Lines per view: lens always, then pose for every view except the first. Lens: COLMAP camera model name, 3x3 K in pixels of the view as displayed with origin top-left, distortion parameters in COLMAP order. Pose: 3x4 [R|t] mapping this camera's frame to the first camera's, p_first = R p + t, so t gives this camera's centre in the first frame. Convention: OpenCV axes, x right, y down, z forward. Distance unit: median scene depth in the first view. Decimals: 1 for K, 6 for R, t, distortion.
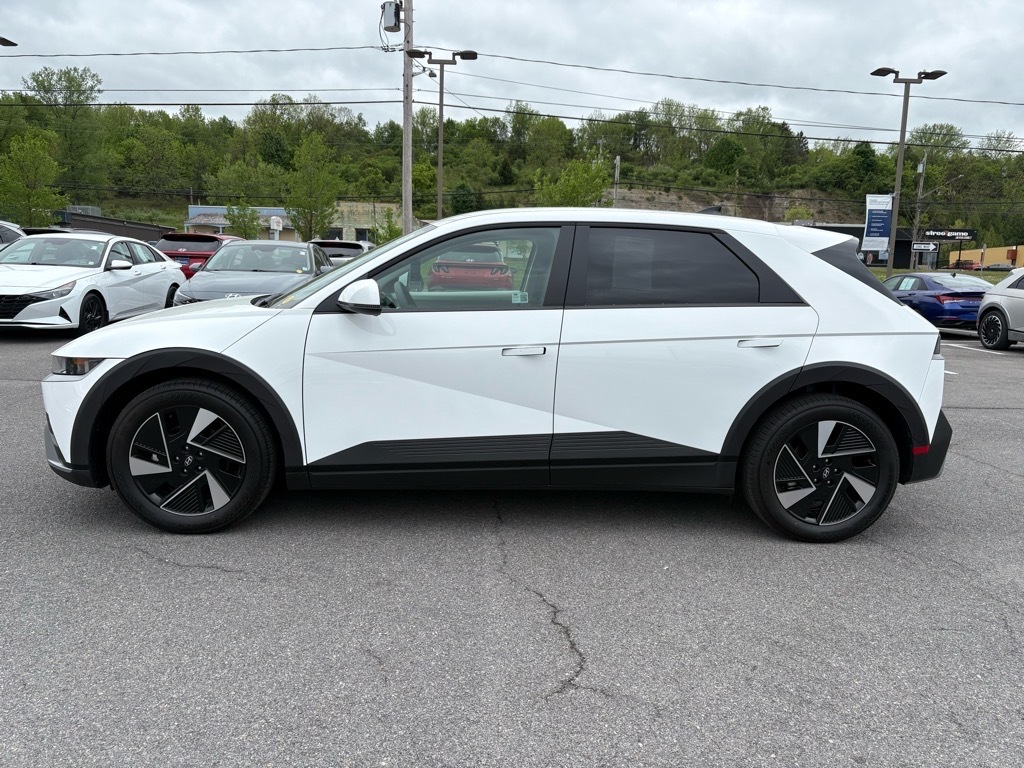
lens RADIAL K [[786.2, 0, 512.5], [0, 786.2, 387.1], [0, 0, 1]] dist [0.069268, -0.075565]
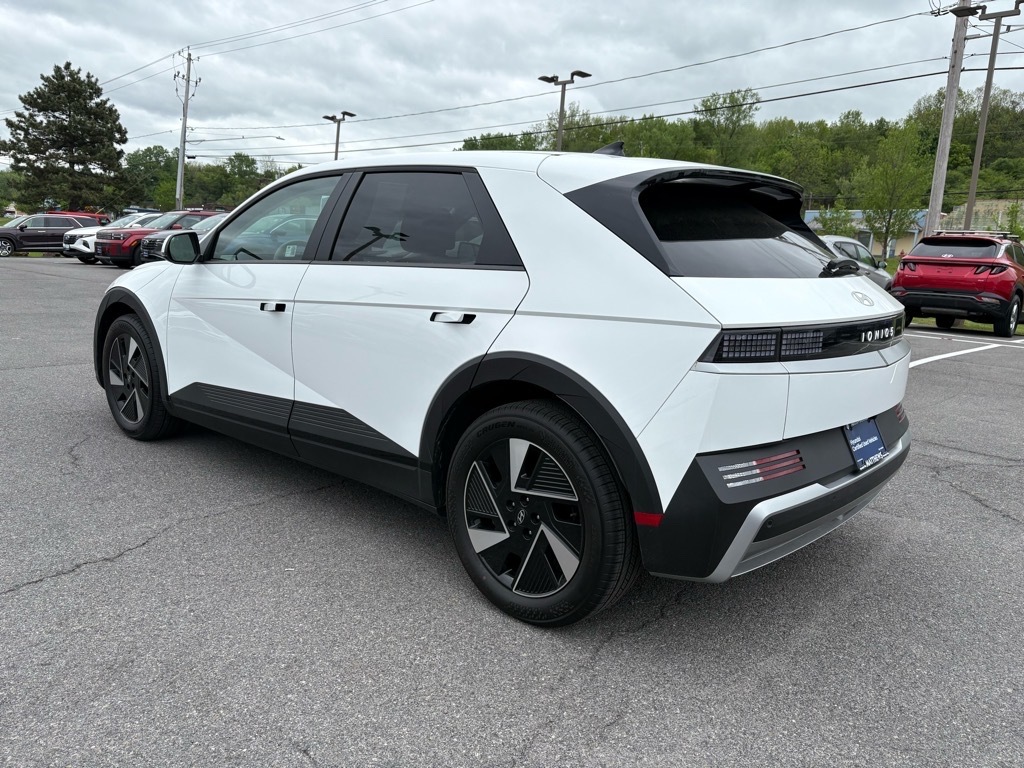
lens RADIAL K [[786.2, 0, 512.5], [0, 786.2, 387.1], [0, 0, 1]] dist [0.069268, -0.075565]
pose [[0.705536, 0.128506, -0.696925, 0.166301], [-0.136191, 0.989678, 0.044613, -0.006016], [0.695464, 0.063439, 0.715755, 0.099223]]
